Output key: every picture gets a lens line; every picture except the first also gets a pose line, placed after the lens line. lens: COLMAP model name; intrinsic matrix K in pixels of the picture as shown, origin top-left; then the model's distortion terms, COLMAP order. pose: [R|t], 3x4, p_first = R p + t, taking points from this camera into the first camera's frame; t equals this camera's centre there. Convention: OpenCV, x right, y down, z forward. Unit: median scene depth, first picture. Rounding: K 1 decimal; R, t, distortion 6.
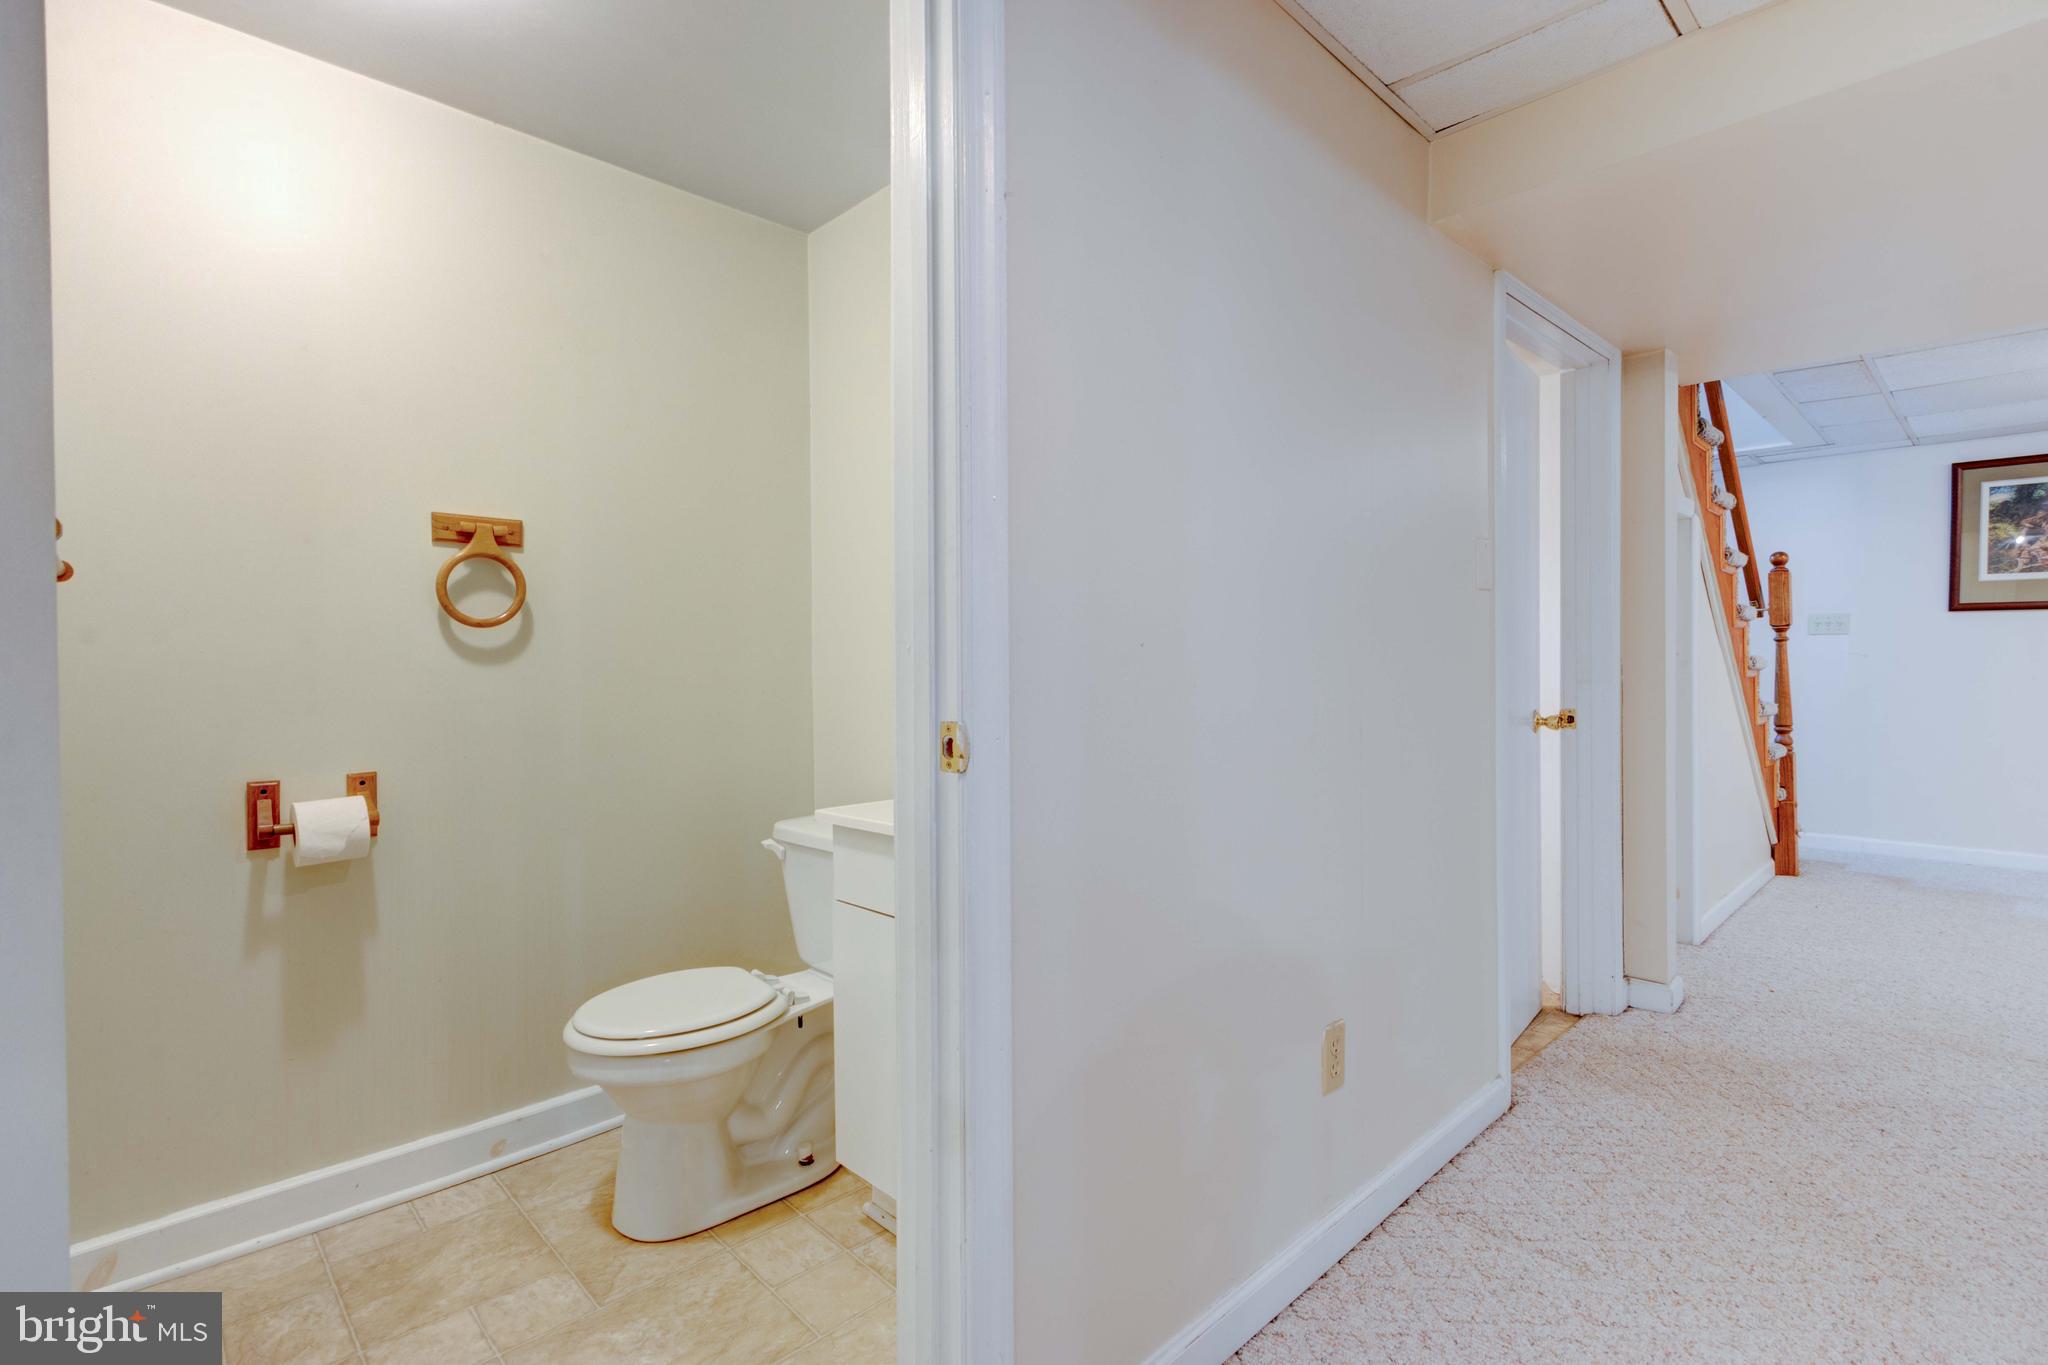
lens RADIAL K [[937.1, 0, 1026.0], [0, 937.1, 677.5], [0, 0, 1]] dist [0.007931, 0.000175]
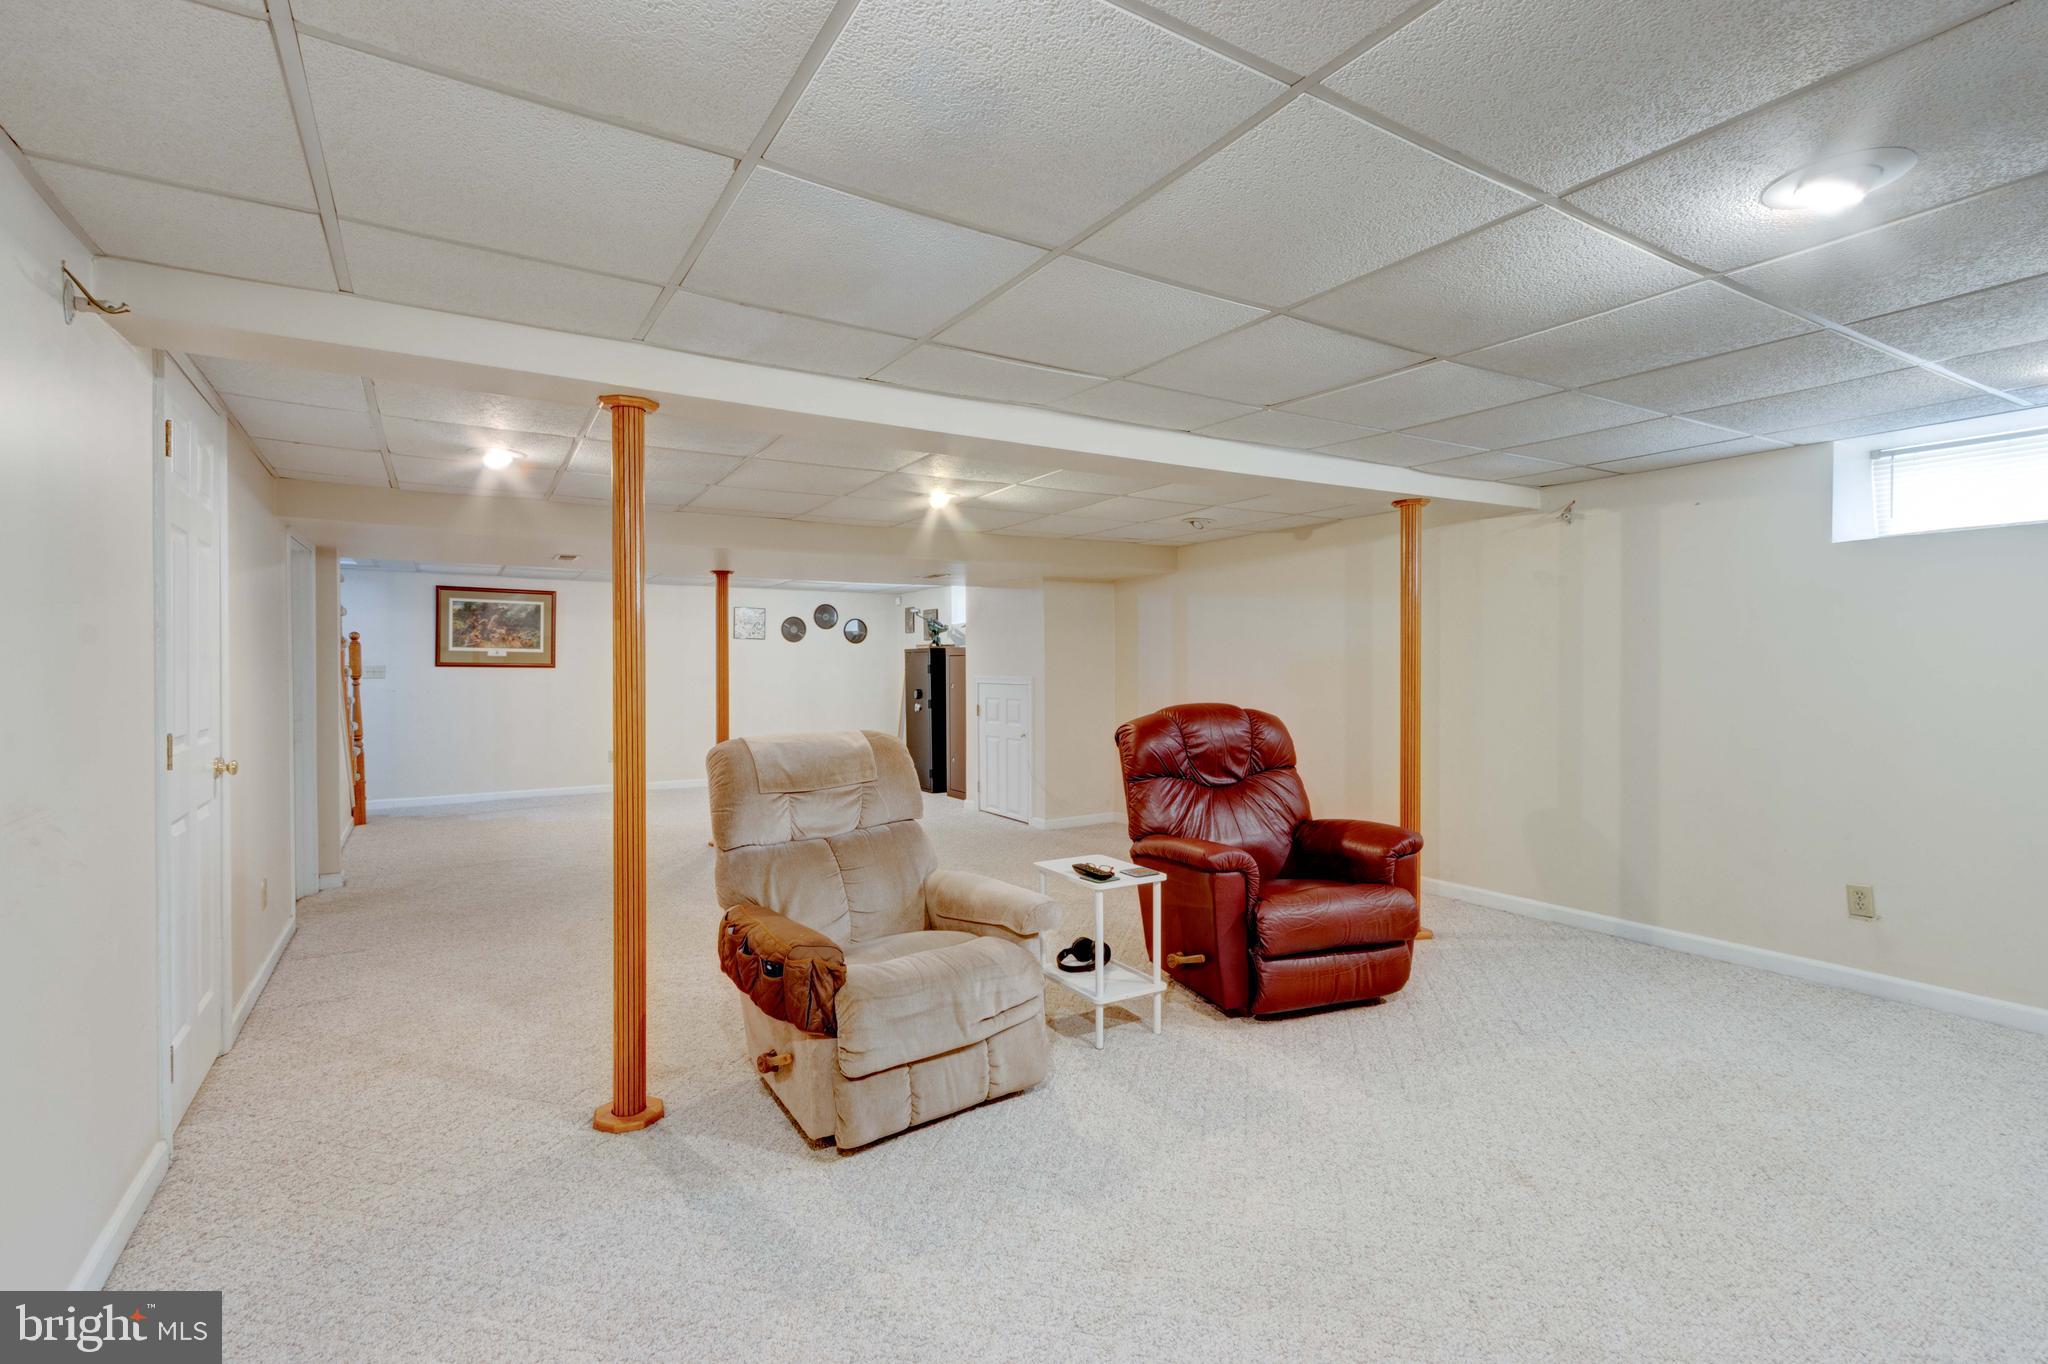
lens RADIAL K [[937.1, 0, 1030.7], [0, 937.1, 675.0], [0, 0, 1]] dist [0.007931, 0.000175]
pose [[0.194089, -0.003414, 0.980978, -0.587464], [0.013147, 0.999913, 0.000879, -0.041472], [-0.980896, 0.012727, 0.194117, -0.484051]]
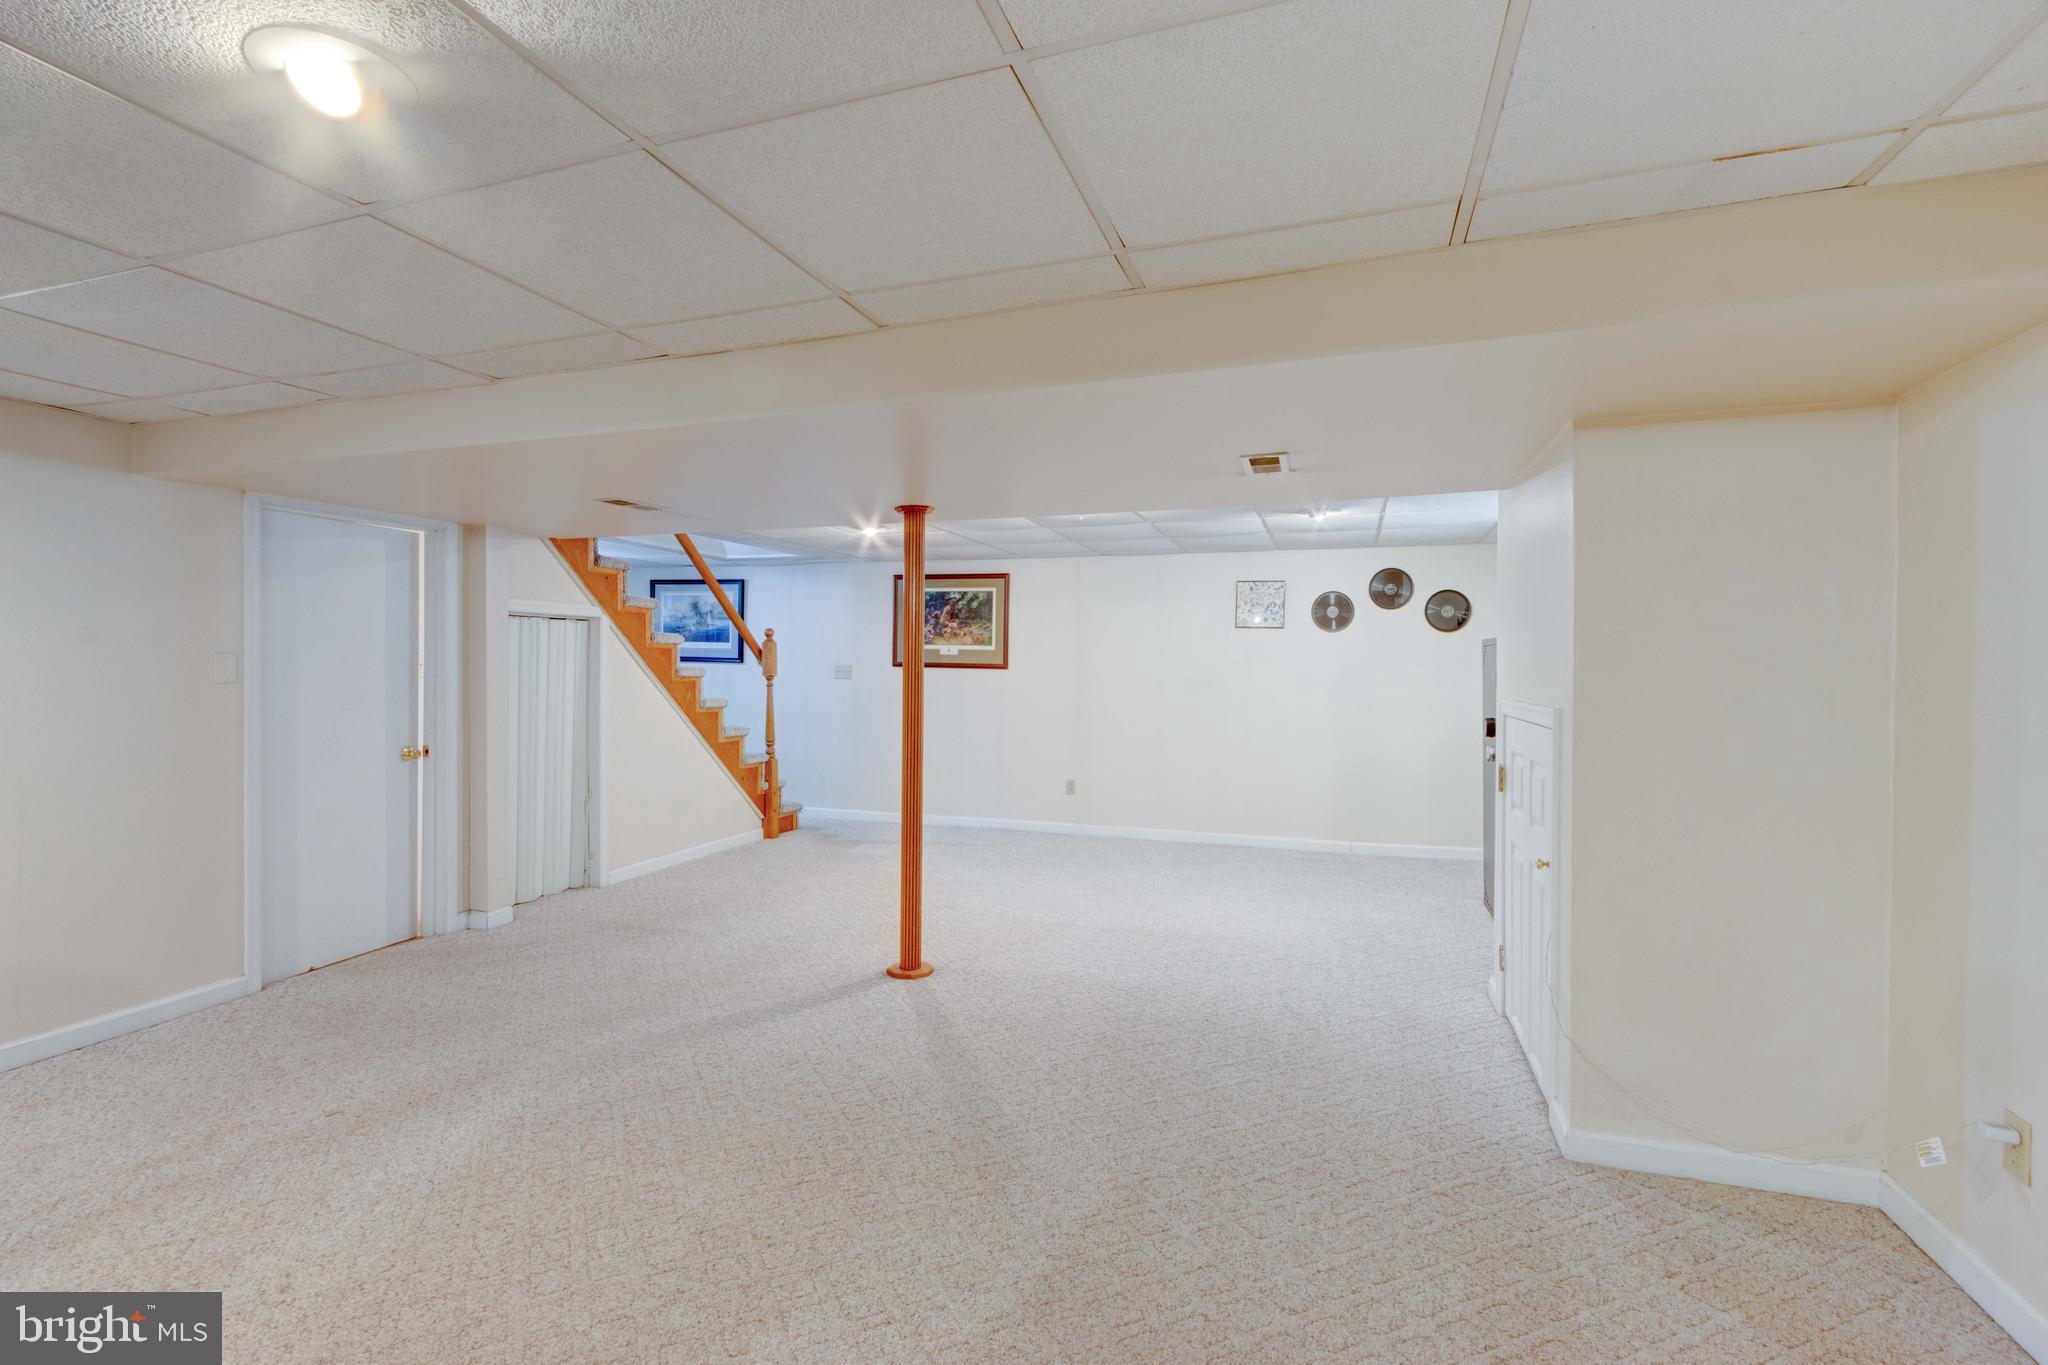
lens RADIAL K [[937.1, 0, 1028.5], [0, 937.1, 676.9], [0, 0, 1]] dist [0.007931, 0.000175]
pose [[0.890580, 0.006396, 0.454782, 0.471185], [-0.006613, 0.999978, -0.001112, -0.053624], [-0.454779, -0.002017, 0.890602, -0.541050]]
